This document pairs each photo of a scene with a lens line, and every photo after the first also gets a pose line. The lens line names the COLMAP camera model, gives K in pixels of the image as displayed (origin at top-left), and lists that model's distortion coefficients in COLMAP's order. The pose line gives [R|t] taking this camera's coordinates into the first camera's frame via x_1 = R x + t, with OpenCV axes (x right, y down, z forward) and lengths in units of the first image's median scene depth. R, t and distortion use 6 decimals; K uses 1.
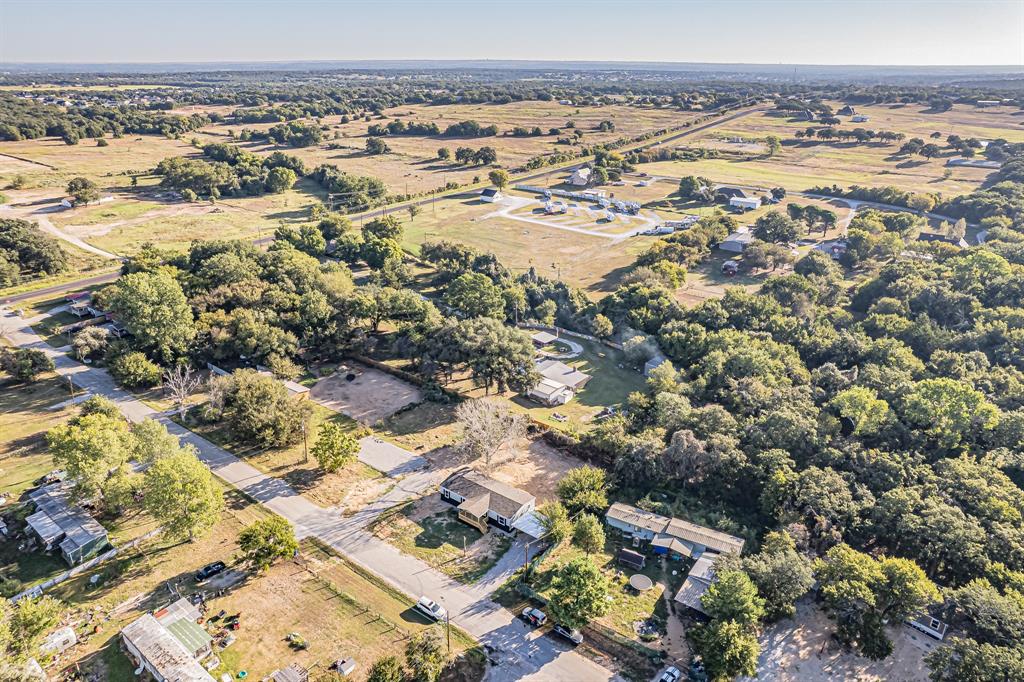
lens RADIAL K [[677.9, 0, 489.6], [0, 677.9, 341.1], [0, 0, 1]] dist [-0.077289, 0.069110]
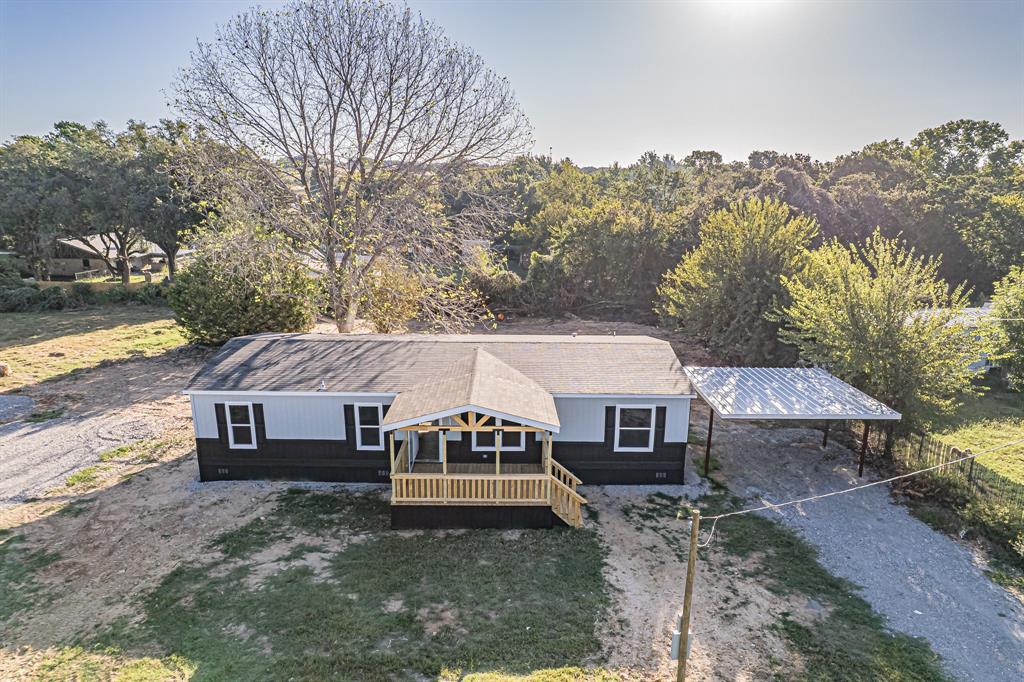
lens RADIAL K [[653.8, 0, 510.7], [0, 653.8, 353.9], [0, 0, 1]] dist [-0.073205, 0.064054]
pose [[0.783595, -0.150984, 0.602646, -0.080128], [0.231404, 0.971152, -0.057578, 0.174950], [-0.576568, 0.184573, 0.795929, 0.615440]]
